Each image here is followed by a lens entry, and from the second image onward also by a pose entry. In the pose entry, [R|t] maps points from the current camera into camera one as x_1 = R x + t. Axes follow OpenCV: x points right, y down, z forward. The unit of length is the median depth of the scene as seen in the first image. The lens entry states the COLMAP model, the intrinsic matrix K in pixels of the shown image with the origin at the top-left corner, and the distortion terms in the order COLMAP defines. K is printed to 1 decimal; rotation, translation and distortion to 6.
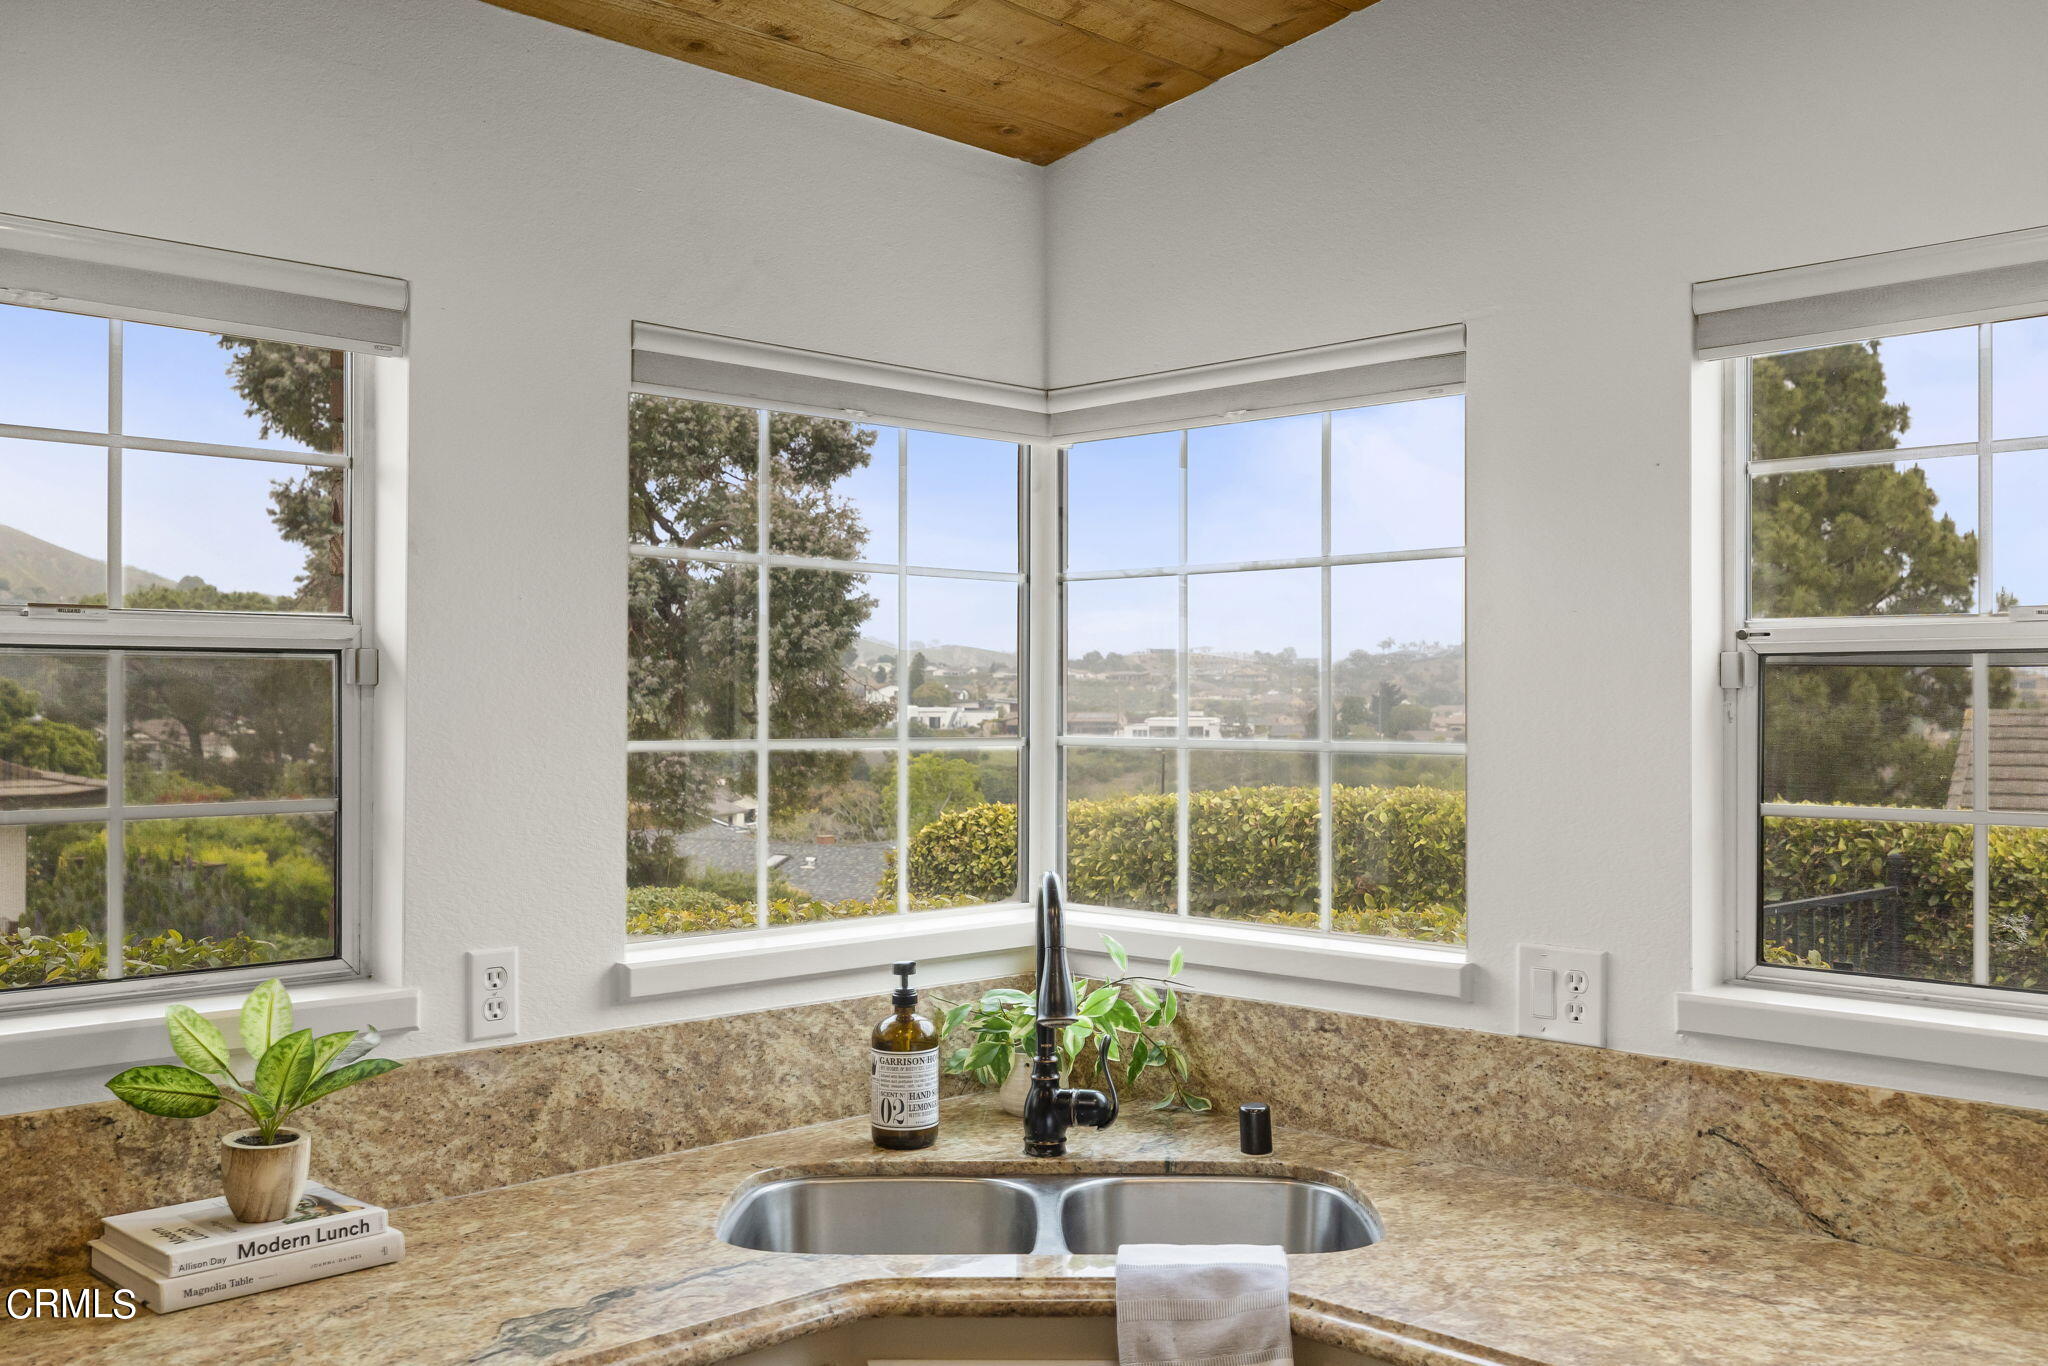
lens RADIAL K [[1891.2, 0, 1024.0], [0, 1891.2, 683.0], [0, 0, 1]] dist [-0.001226, -0.001444]
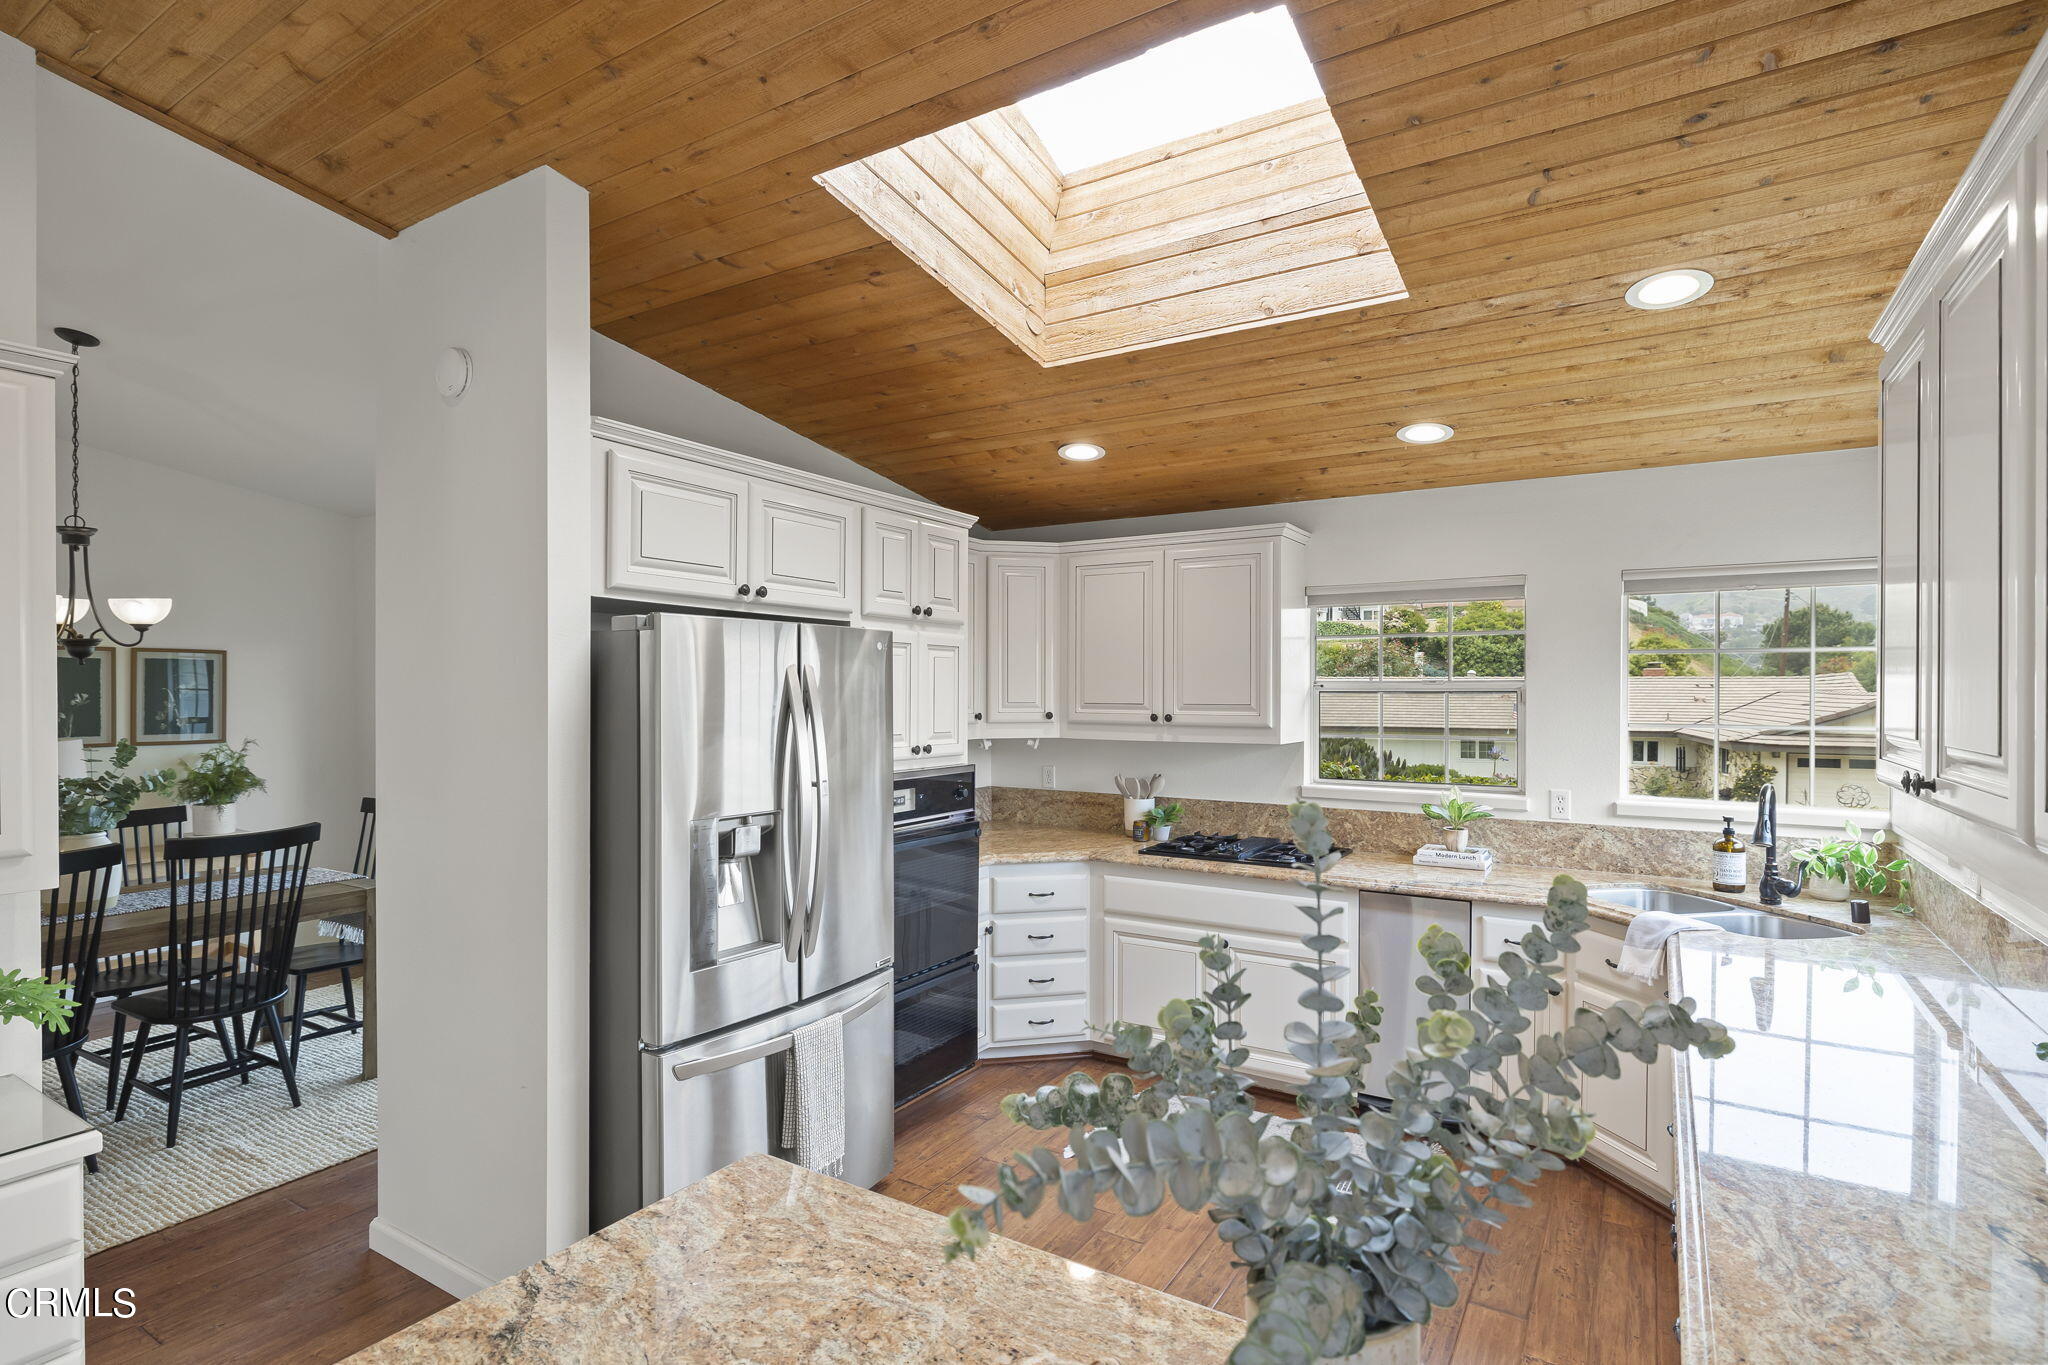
lens RADIAL K [[1005.4, 0, 1024.0], [0, 1005.4, 682.5], [0, 0, 1]] dist [-0.001037, 0.000338]
pose [[0.221796, -0.007826, -0.975062, 1.044112], [0.007849, 0.999950, -0.006241, -0.025823], [0.975062, -0.006269, 0.221846, -0.180996]]
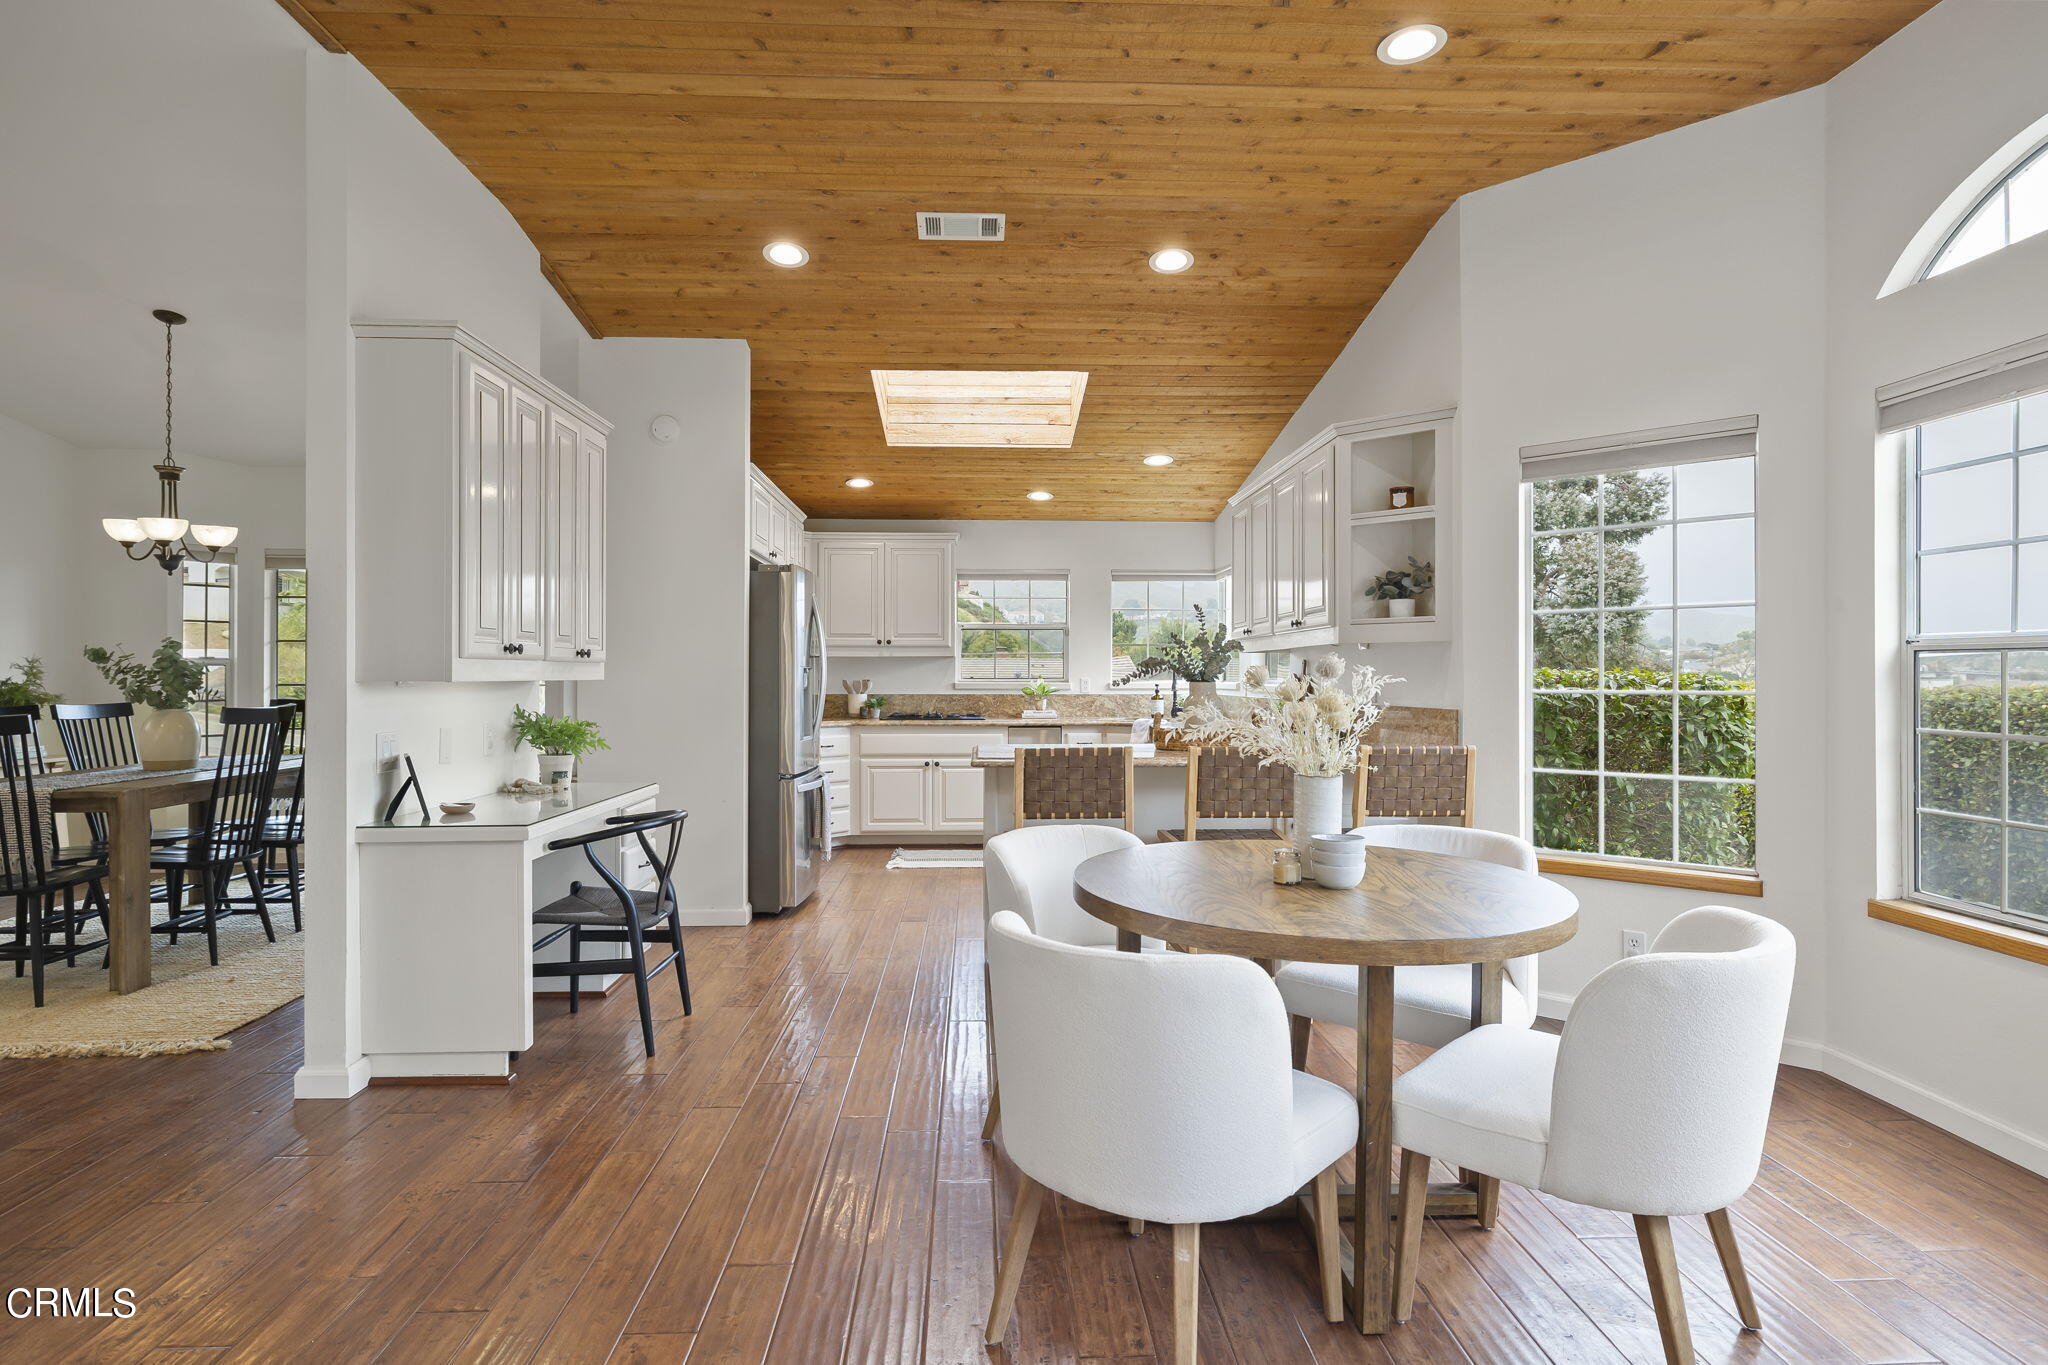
lens RADIAL K [[1090.8, 0, 1024.0], [0, 1090.8, 682.5], [0, 0, 1]] dist [-0.000678, 0.000051]
pose [[0.737392, 0.000783, -0.675464, 1.815960], [0.006144, 0.999950, 0.007865, 0.116038], [0.675437, -0.009949, 0.737351, -1.581266]]
